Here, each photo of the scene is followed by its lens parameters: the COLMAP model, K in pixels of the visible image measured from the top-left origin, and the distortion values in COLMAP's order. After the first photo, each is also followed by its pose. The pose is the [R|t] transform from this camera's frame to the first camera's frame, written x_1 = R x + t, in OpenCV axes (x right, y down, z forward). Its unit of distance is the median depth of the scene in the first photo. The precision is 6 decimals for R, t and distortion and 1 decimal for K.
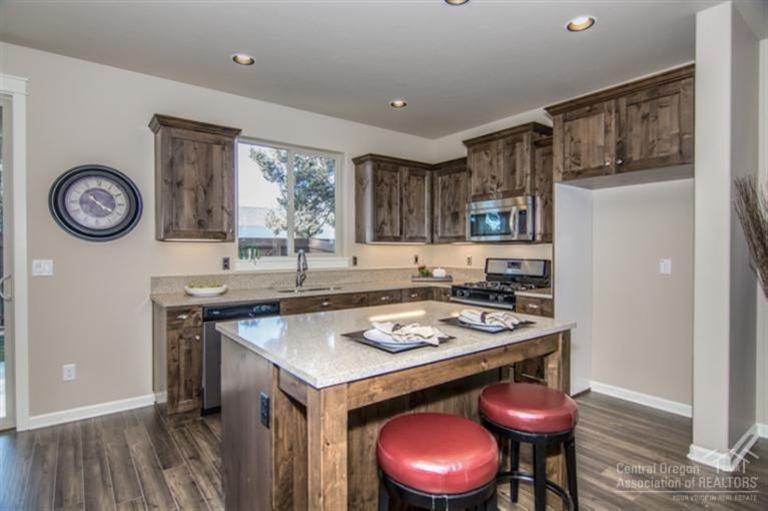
lens RADIAL K [[402.3, 0, 384.0], [0, 402.3, 255.5], [0, 0, 1]] dist [0.001042, -0.000695]
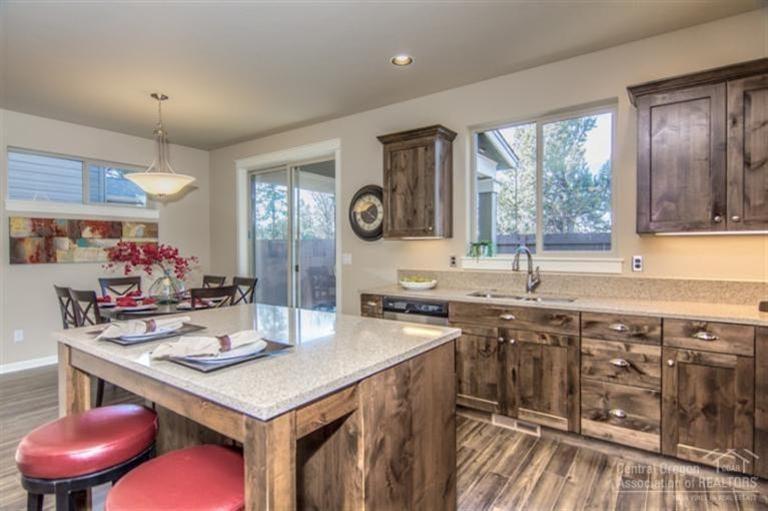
lens RADIAL K [[402.3, 0, 384.0], [0, 402.3, 255.5], [0, 0, 1]] dist [0.001042, -0.000695]
pose [[0.292517, 0.018057, -0.956090, 0.558734], [-0.009402, 0.999828, 0.016006, -0.007841], [0.956214, 0.004307, 0.292636, 0.594502]]
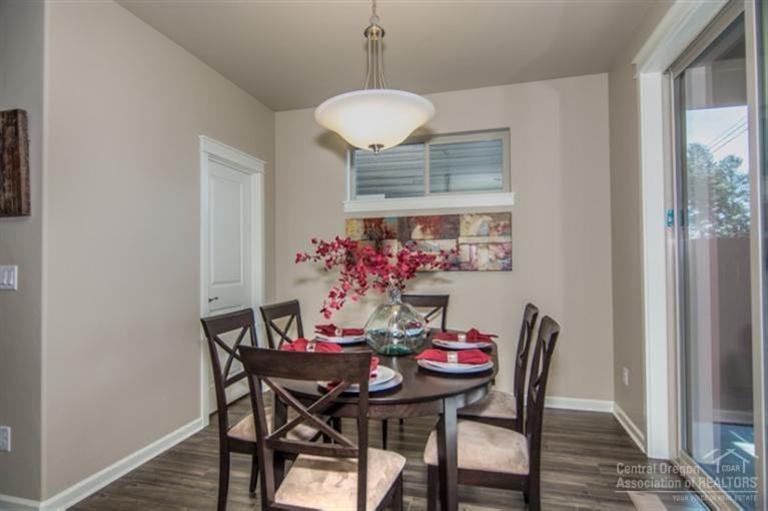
lens RADIAL K [[402.3, 0, 384.0], [0, 402.3, 255.5], [0, 0, 1]] dist [0.001042, -0.000695]
pose [[-0.795573, -0.000906, -0.605857, -0.340648], [0.001521, 0.999993, -0.003493, 0.009451], [0.605856, -0.003701, -0.795566, 0.810959]]
